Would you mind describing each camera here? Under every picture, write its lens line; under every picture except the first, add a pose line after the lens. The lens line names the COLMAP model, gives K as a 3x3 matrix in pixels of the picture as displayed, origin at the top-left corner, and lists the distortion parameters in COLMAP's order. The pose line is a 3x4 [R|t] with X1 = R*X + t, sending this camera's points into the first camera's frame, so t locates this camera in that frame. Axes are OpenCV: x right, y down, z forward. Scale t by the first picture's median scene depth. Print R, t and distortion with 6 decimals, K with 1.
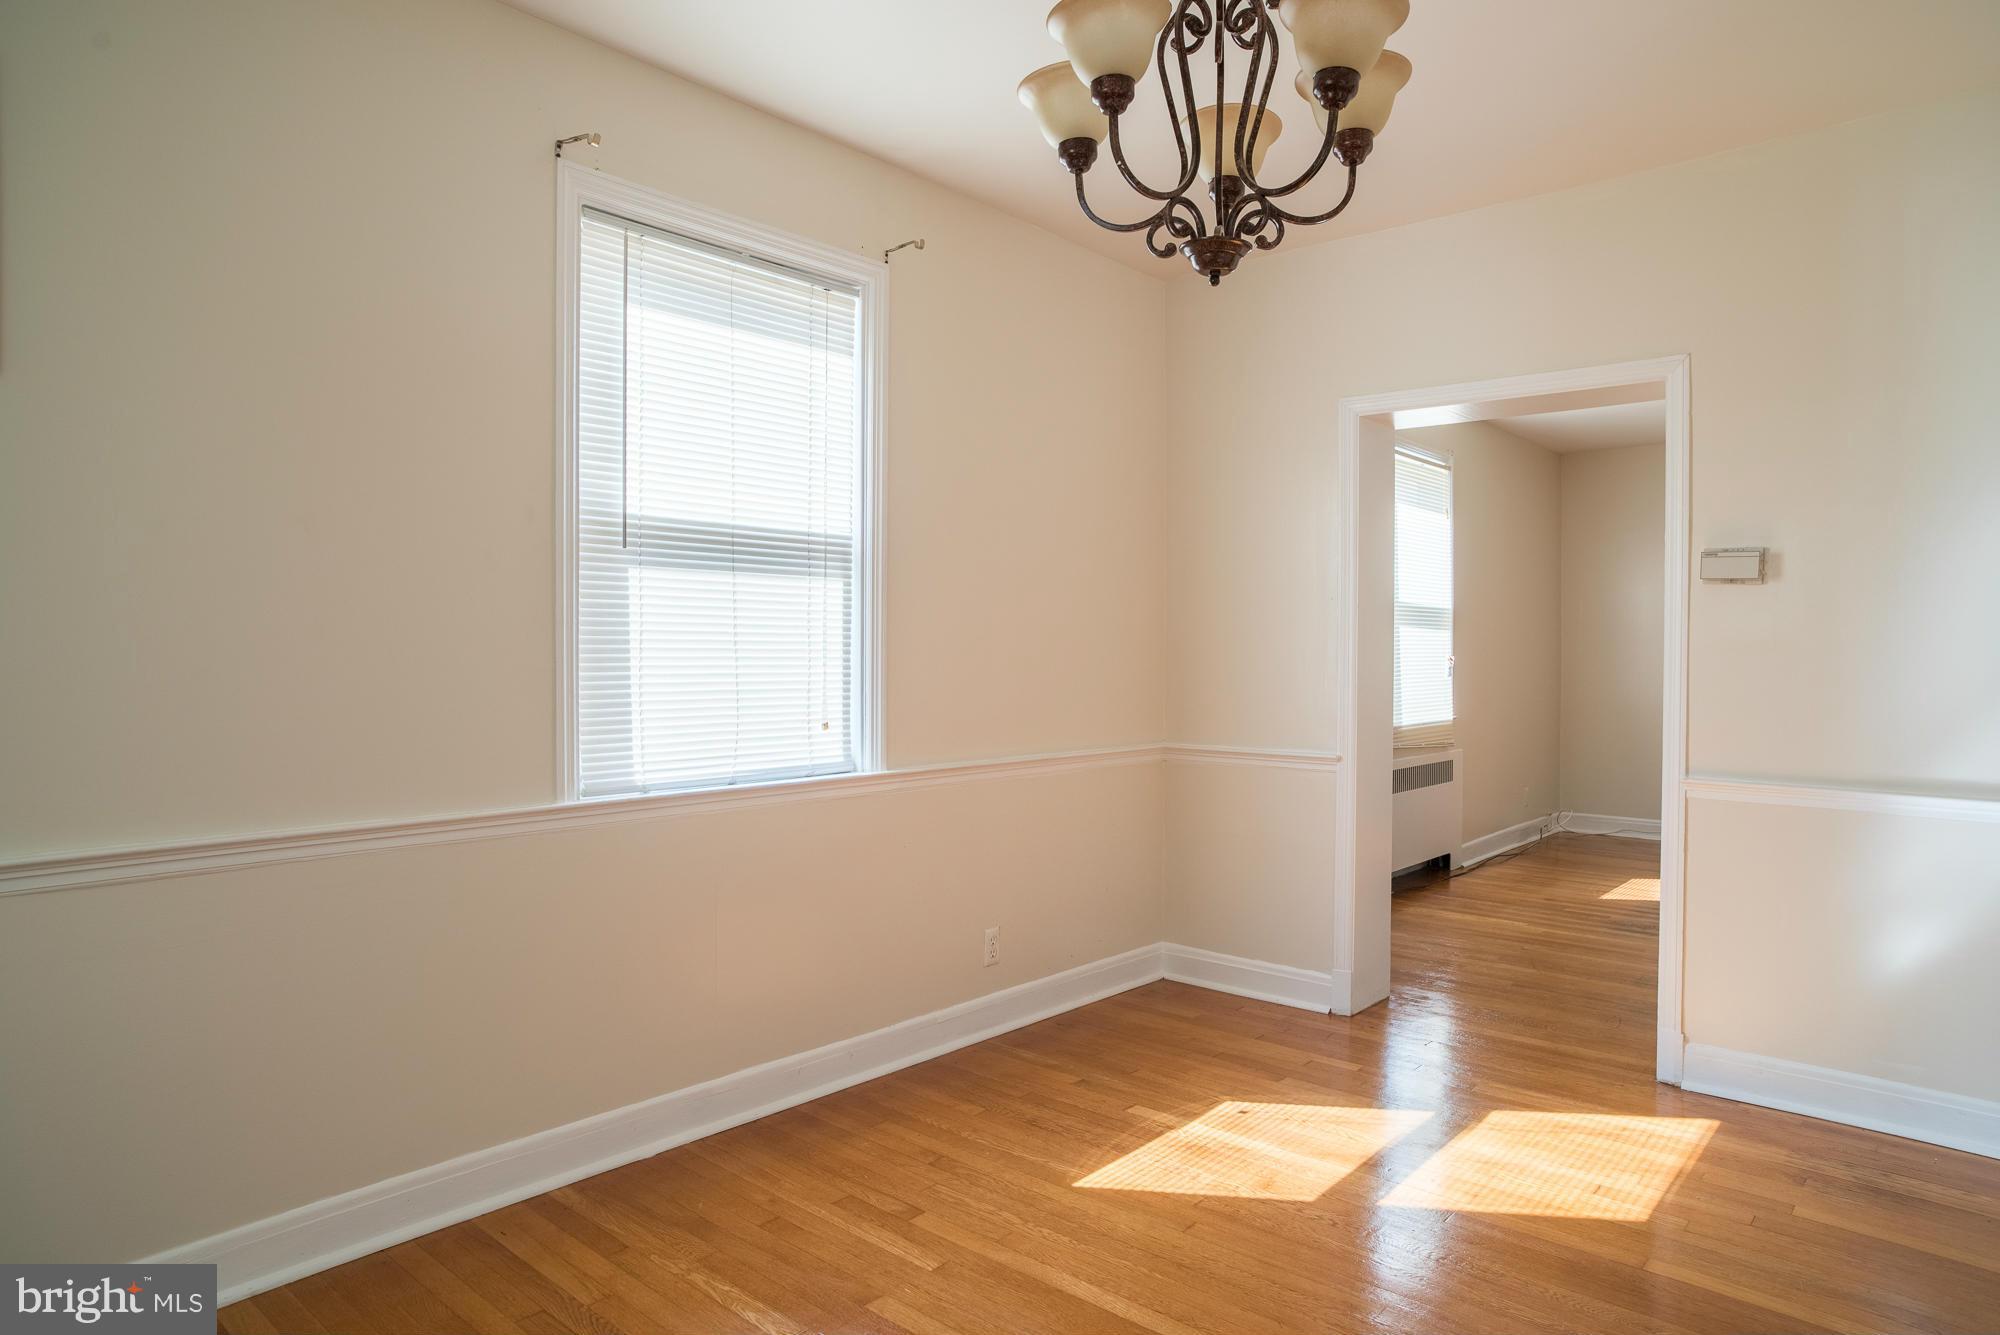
lens RADIAL K [[1205.9, 0, 1010.4], [0, 1205.9, 660.4], [0, 0, 1]] dist [-0.072454, 0.054879]
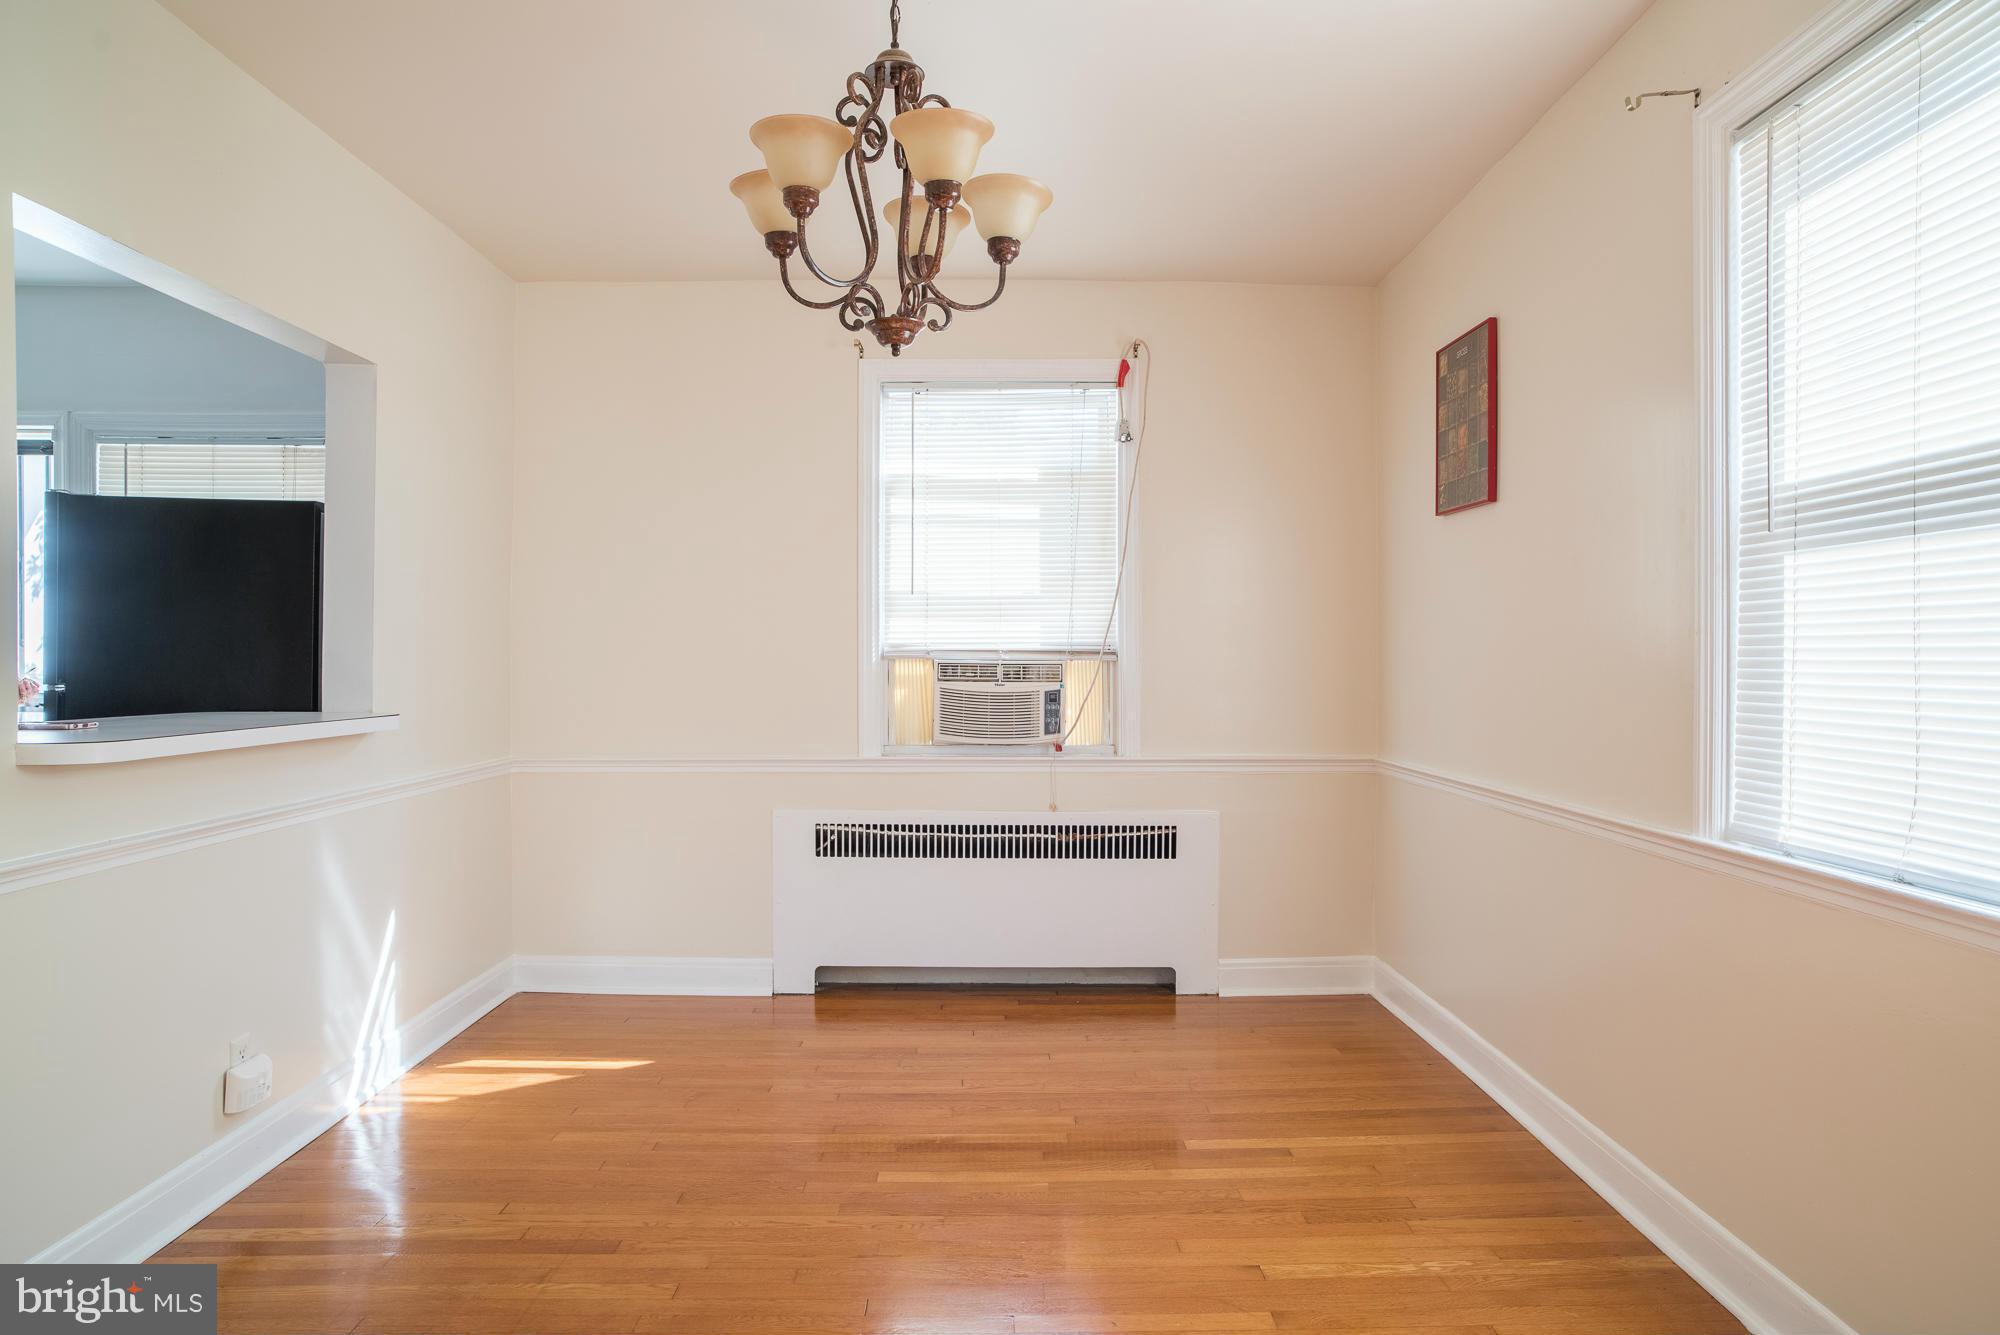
lens RADIAL K [[1205.9, 0, 1008.6], [0, 1205.9, 662.8], [0, 0, 1]] dist [-0.072454, 0.054879]
pose [[-0.749228, -0.002653, -0.662307, 0.513603], [-0.009300, 0.999936, 0.006515, -0.008811], [0.662247, 0.011040, -0.749205, 1.155731]]
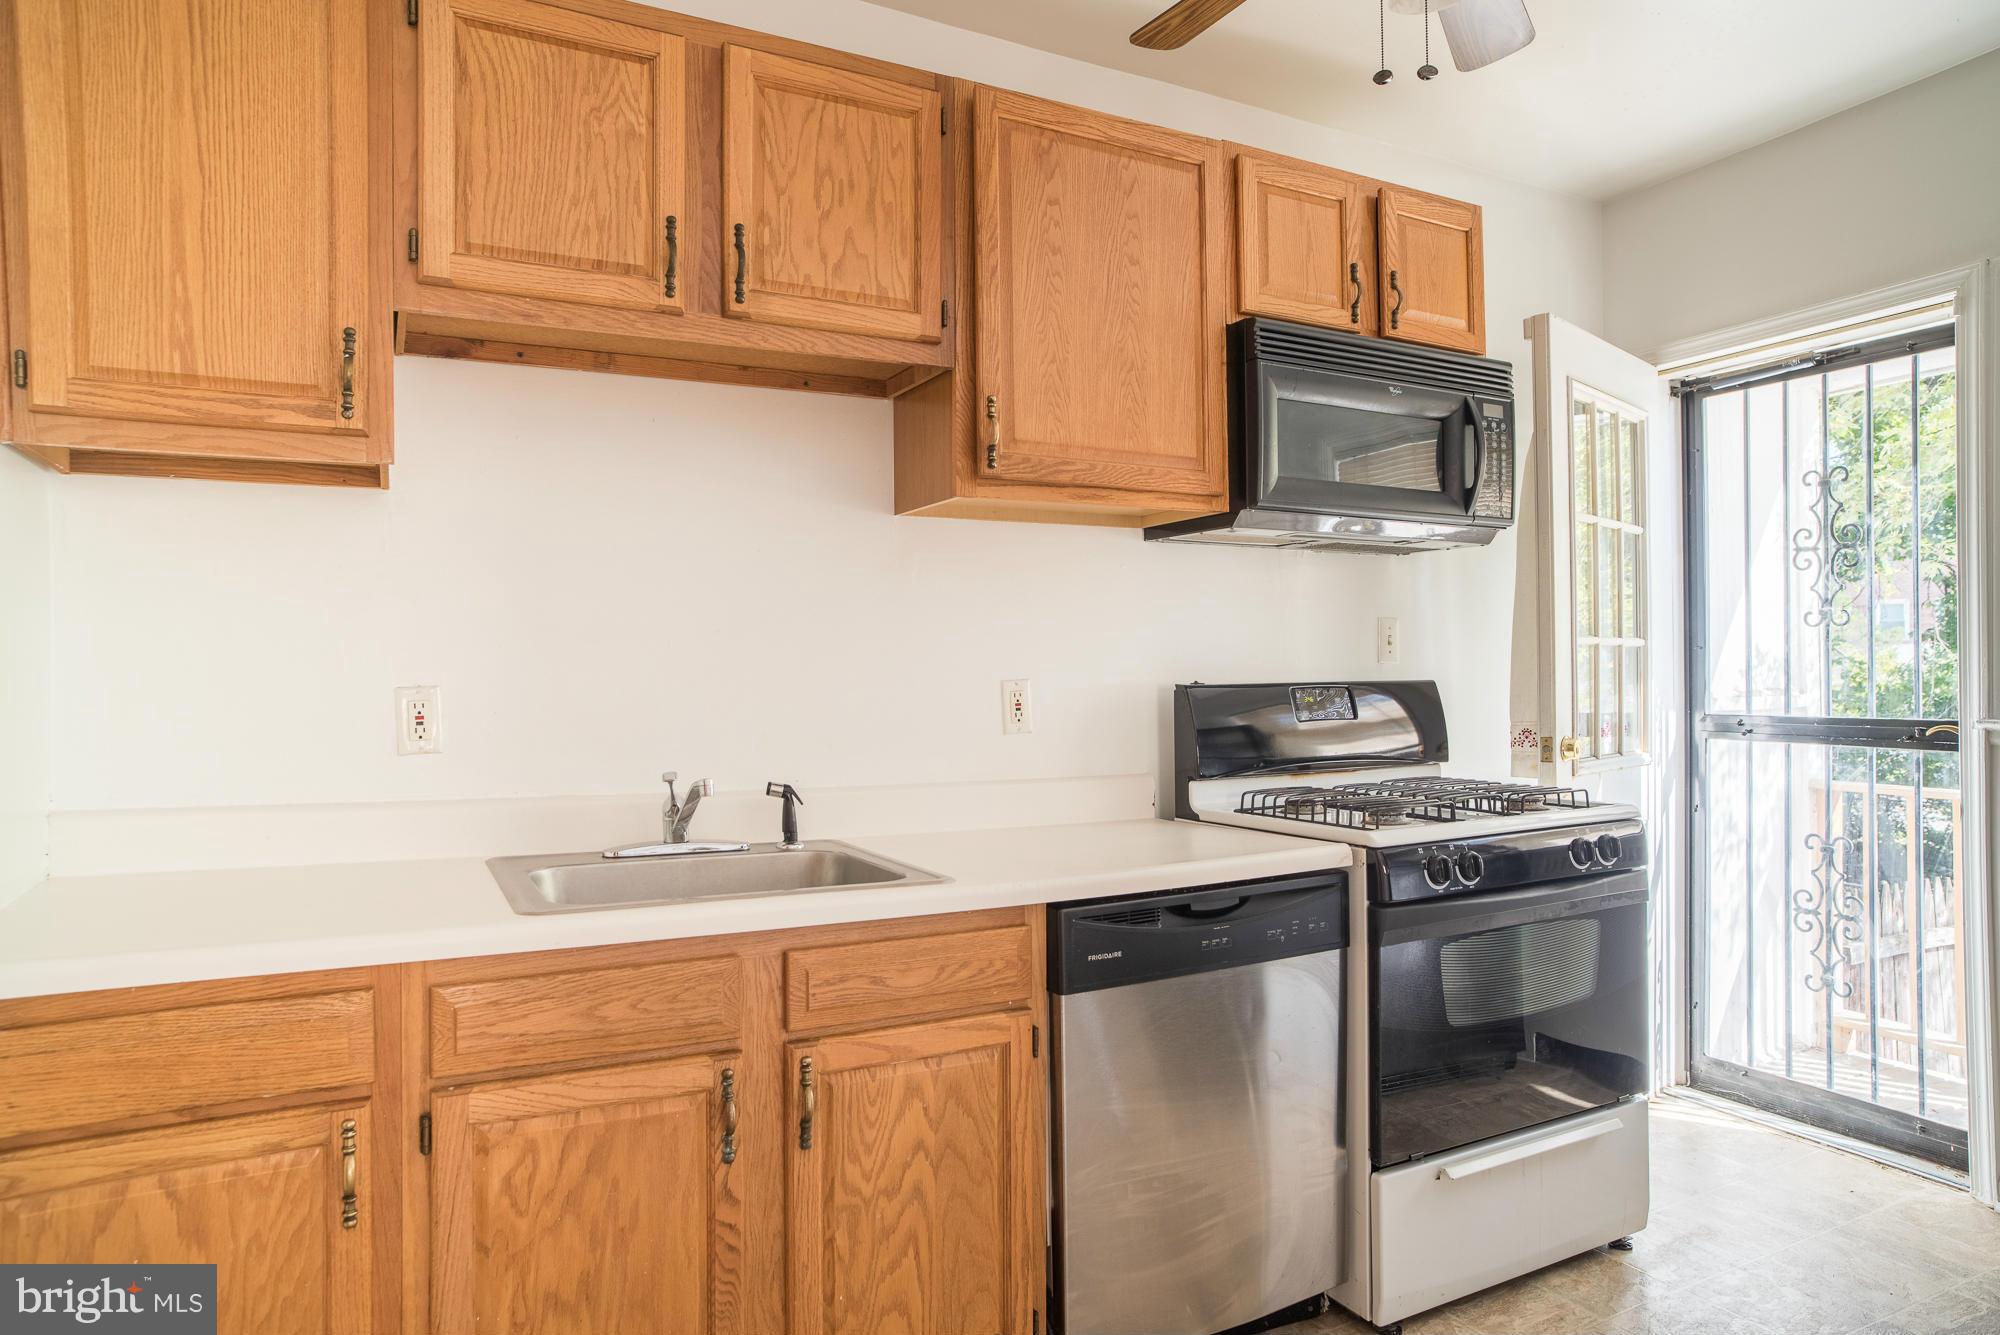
lens RADIAL K [[1205.9, 0, 994.1], [0, 1205.9, 654.0], [0, 0, 1]] dist [-0.072454, 0.054879]
pose [[-0.927852, 0.003820, 0.372930, 0.774634], [0.002710, 0.999990, -0.003501, -0.004151], [-0.372940, -0.002238, -0.927853, 0.418399]]
